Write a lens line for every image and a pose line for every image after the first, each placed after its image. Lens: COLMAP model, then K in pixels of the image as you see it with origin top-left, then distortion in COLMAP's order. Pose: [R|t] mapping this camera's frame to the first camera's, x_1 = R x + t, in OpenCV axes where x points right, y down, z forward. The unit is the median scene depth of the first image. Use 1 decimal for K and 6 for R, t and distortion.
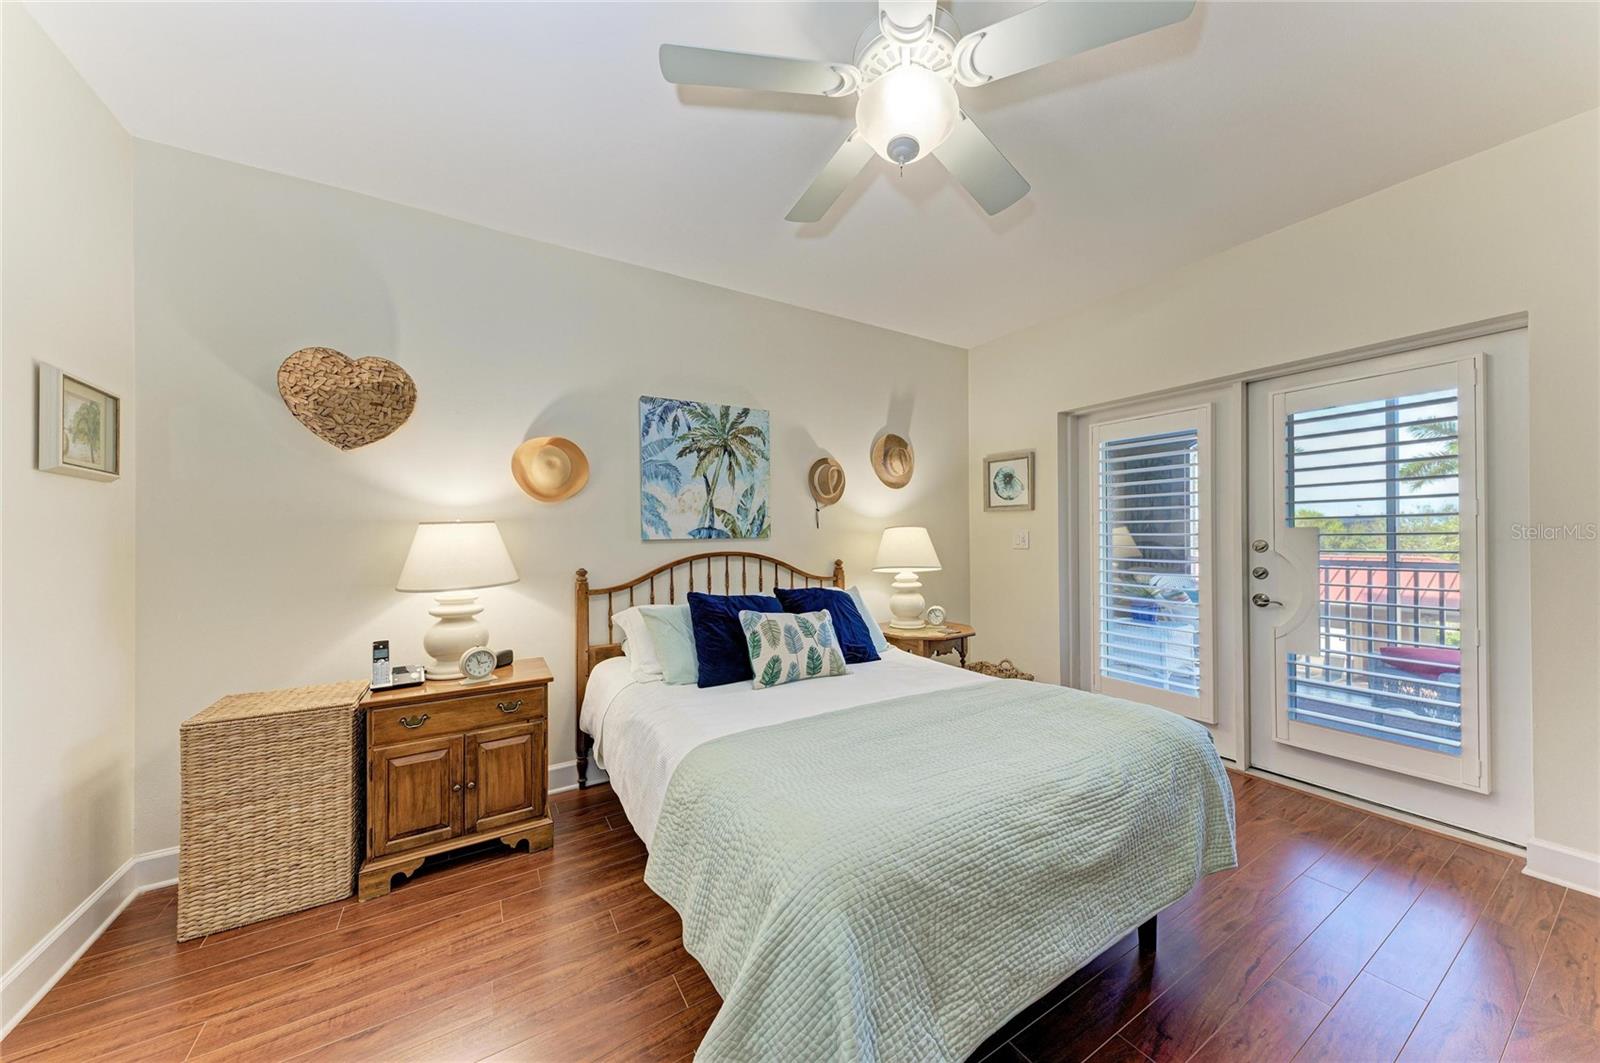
lens RADIAL K [[541.0, 0, 810.3], [0, 541.0, 532.5], [0, 0, 1]] dist [0.014988, -0.001679]
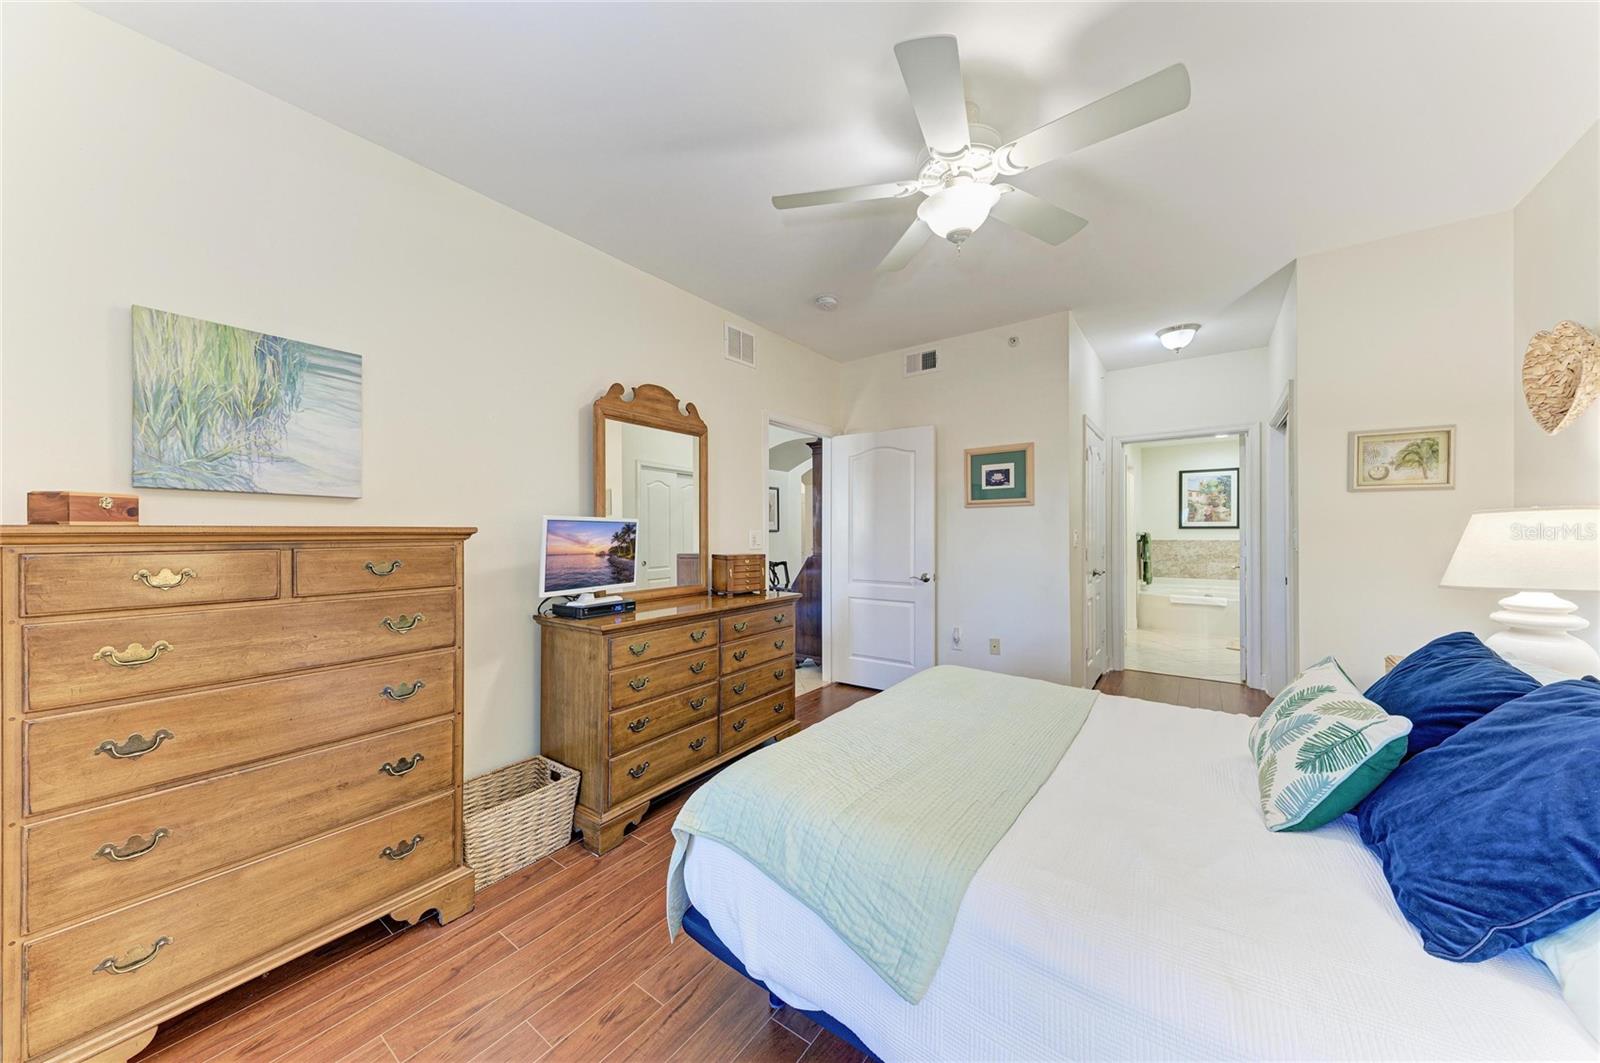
lens RADIAL K [[541.0, 0, 798.7], [0, 541.0, 529.0], [0, 0, 1]] dist [0.014988, -0.001679]
pose [[-0.923502, 0.007914, -0.383513, 0.505513], [0.010819, 0.999927, -0.005418, 0.000633], [0.383442, -0.009153, -0.923520, 1.019482]]
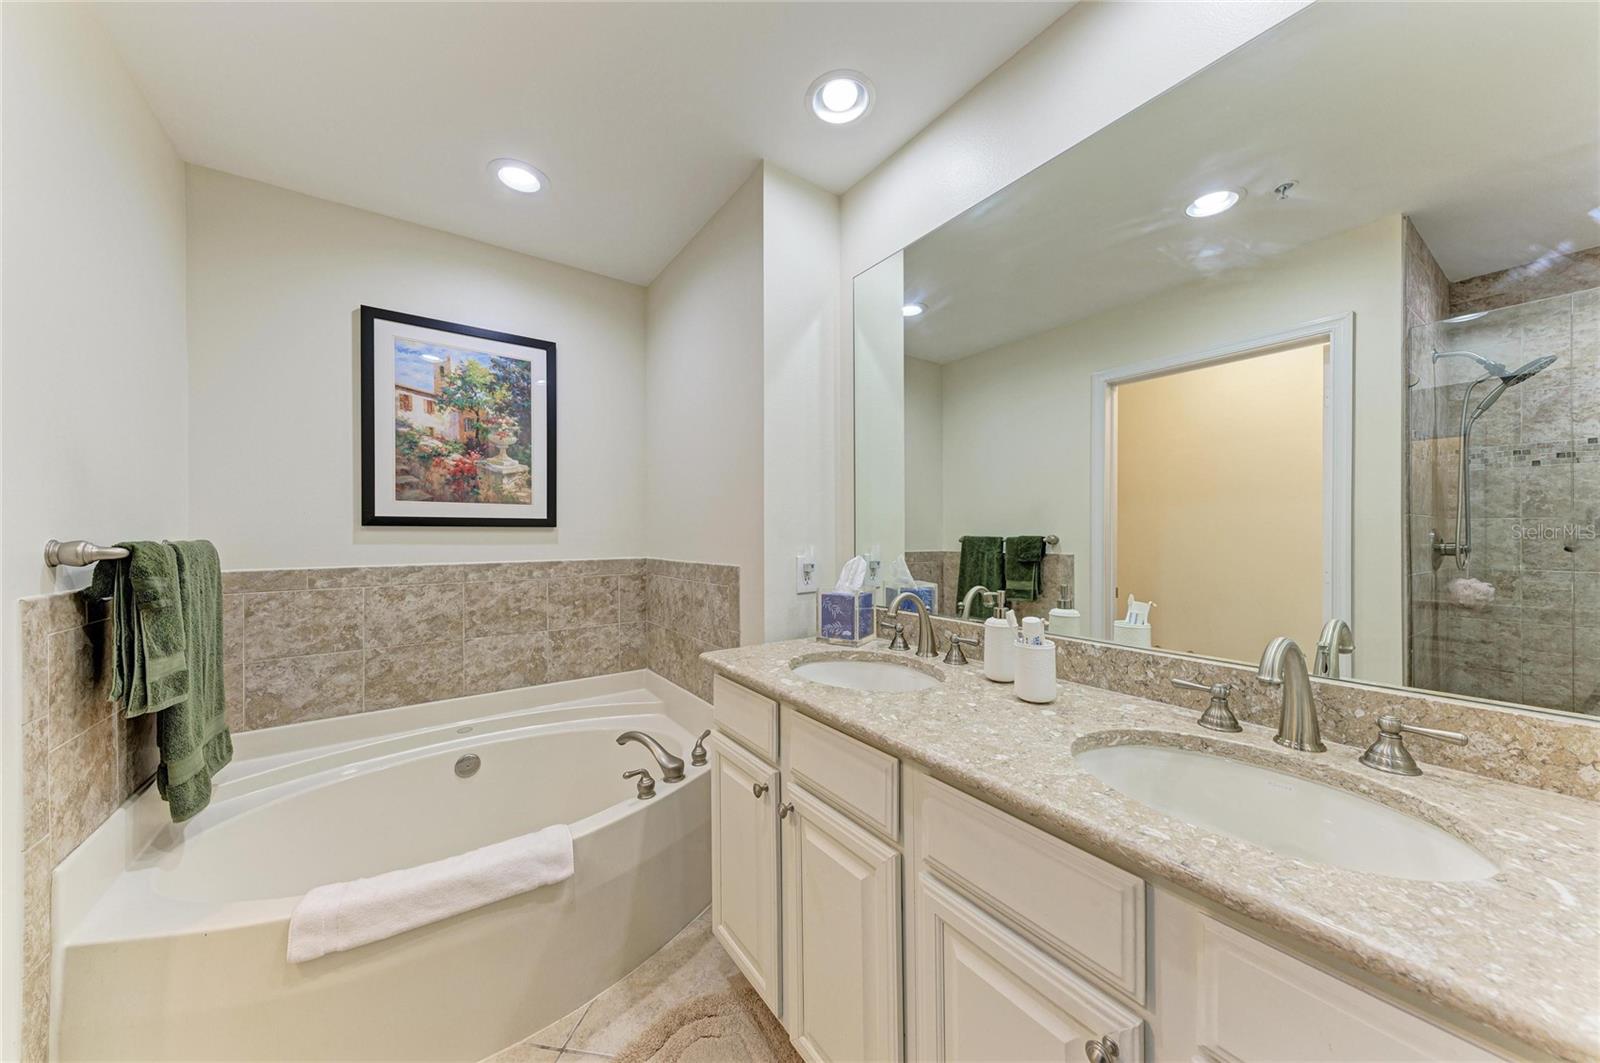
lens RADIAL K [[541.0, 0, 804.2], [0, 541.0, 526.4], [0, 0, 1]] dist [0.014988, -0.001679]
pose [[0.094096, 0.016949, -0.995419, -1.412246], [0.002180, 0.999849, 0.017230, -0.005845], [0.995561, -0.003791, 0.094044, -0.183902]]
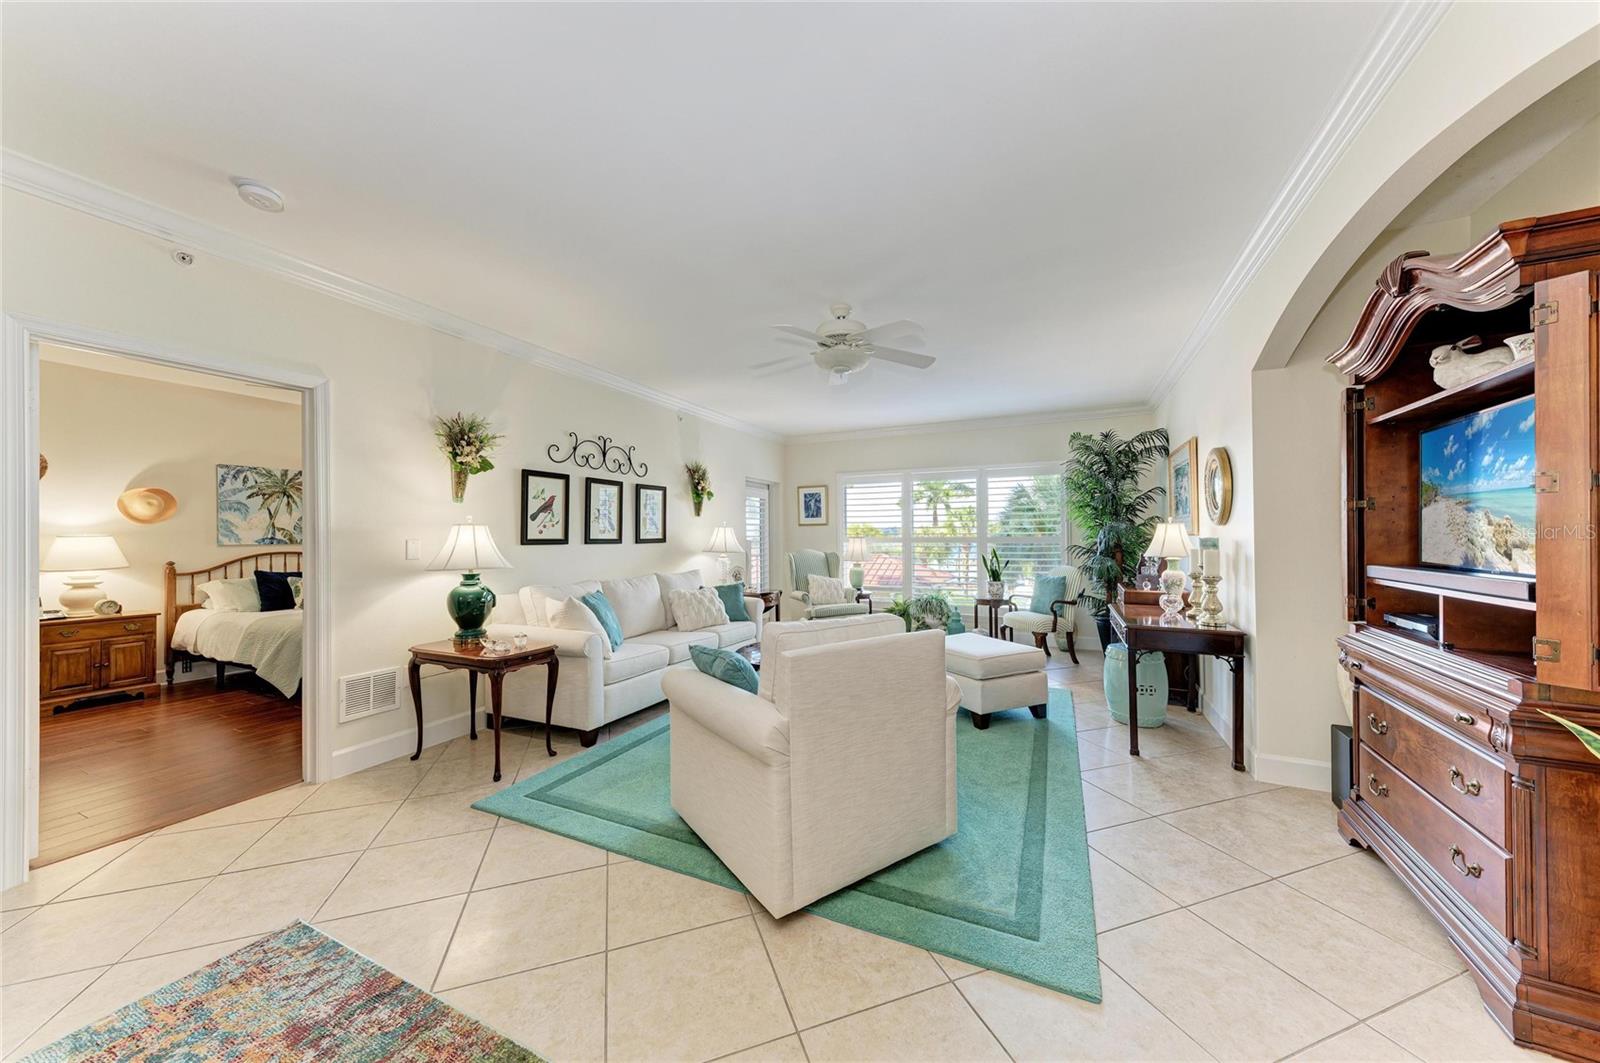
lens RADIAL K [[541.0, 0, 806.5], [0, 541.0, 533.2], [0, 0, 1]] dist [0.014988, -0.001679]
pose [[0.833688, 0.006118, 0.552202, 0.293966], [0.000298, 0.999933, -0.011530, -0.003573], [-0.552235, 0.009777, 0.833631, -1.518639]]
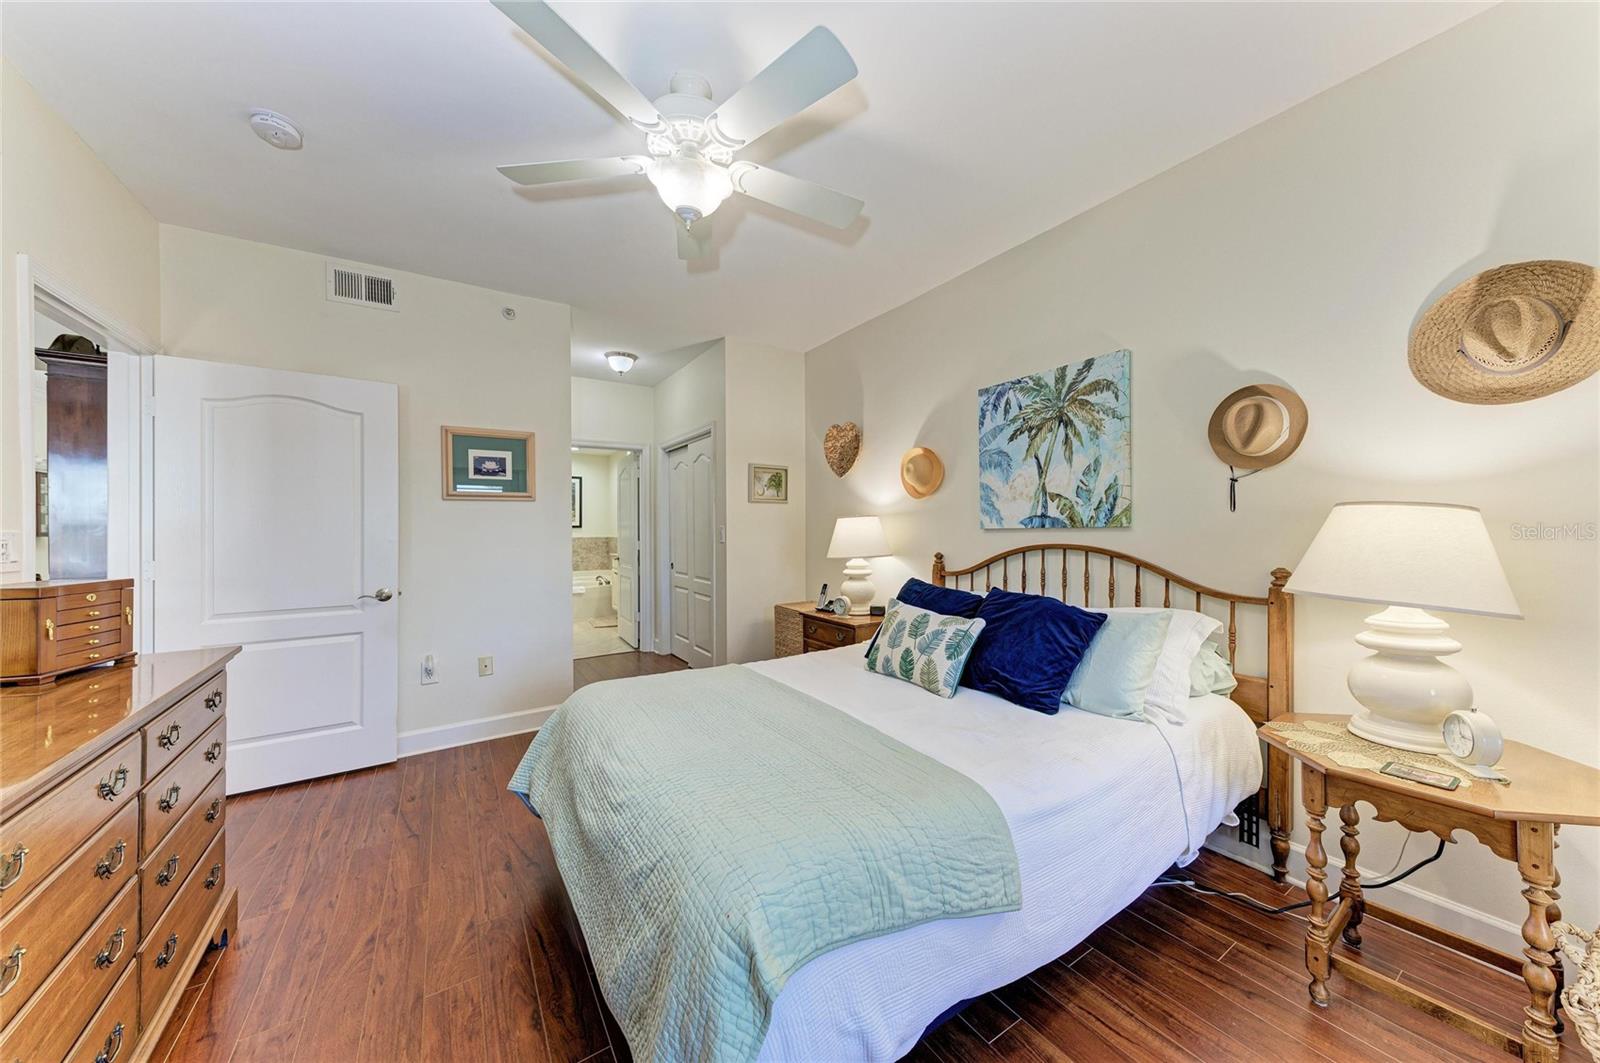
lens RADIAL K [[541.0, 0, 803.6], [0, 541.0, 529.3], [0, 0, 1]] dist [0.014988, -0.001679]
pose [[0.035167, 0.008651, -0.999344, 0.692871], [0.011413, 0.999894, 0.009057, 0.001080], [0.999316, -0.011724, 0.035064, 0.606694]]
